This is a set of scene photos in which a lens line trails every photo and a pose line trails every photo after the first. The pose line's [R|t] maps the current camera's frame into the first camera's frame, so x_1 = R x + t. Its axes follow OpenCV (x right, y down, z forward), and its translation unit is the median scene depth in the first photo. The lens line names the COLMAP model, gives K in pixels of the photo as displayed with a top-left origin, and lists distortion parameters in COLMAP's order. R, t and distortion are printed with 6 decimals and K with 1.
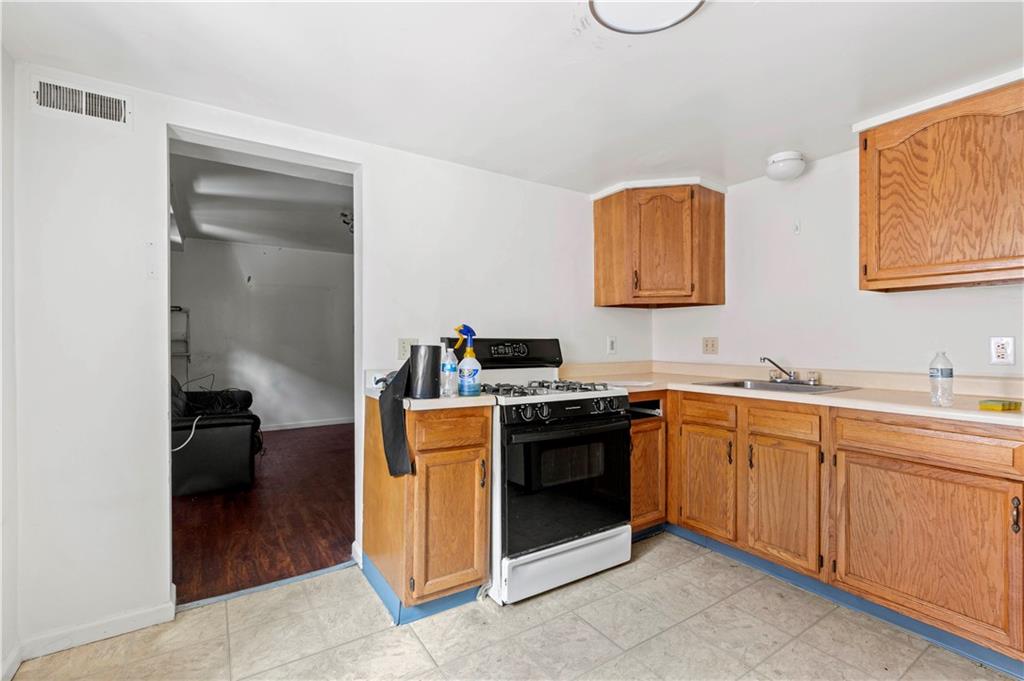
lens RADIAL K [[456.8, 0, 512.5], [0, 456.8, 340.7], [0, 0, 1]] dist [0.001770, 0.000876]
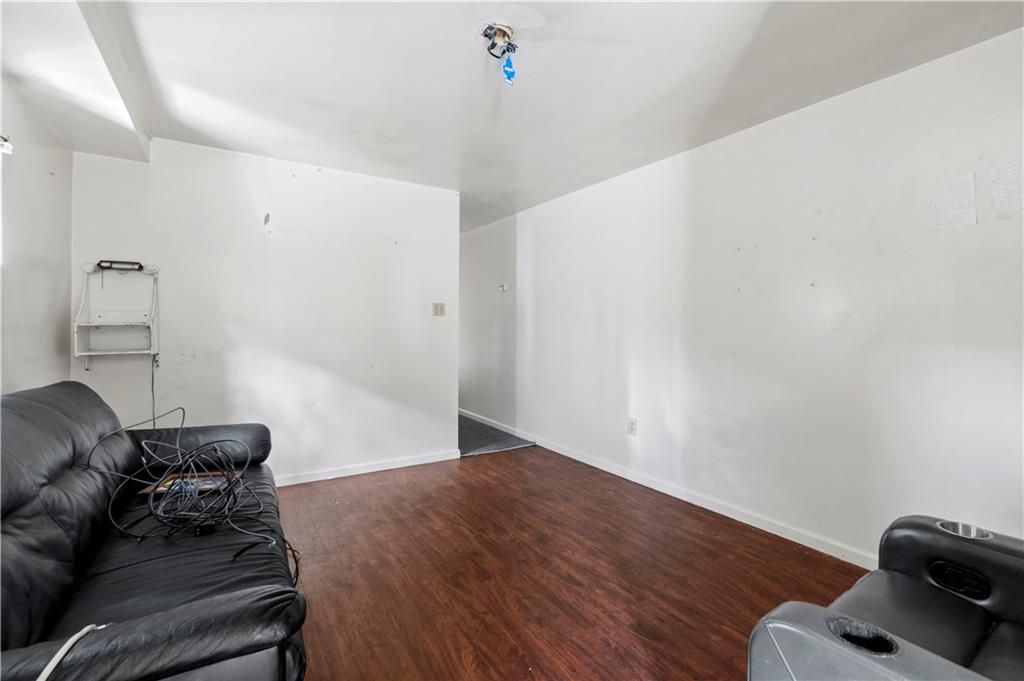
lens RADIAL K [[456.8, 0, 512.5], [0, 456.8, 336.6], [0, 0, 1]] dist [0.001770, 0.000876]
pose [[0.999445, 0.019042, -0.027339, -0.273783], [-0.018661, 0.999726, 0.014120, -0.003322], [0.027600, -0.013602, 0.999526, 0.474304]]
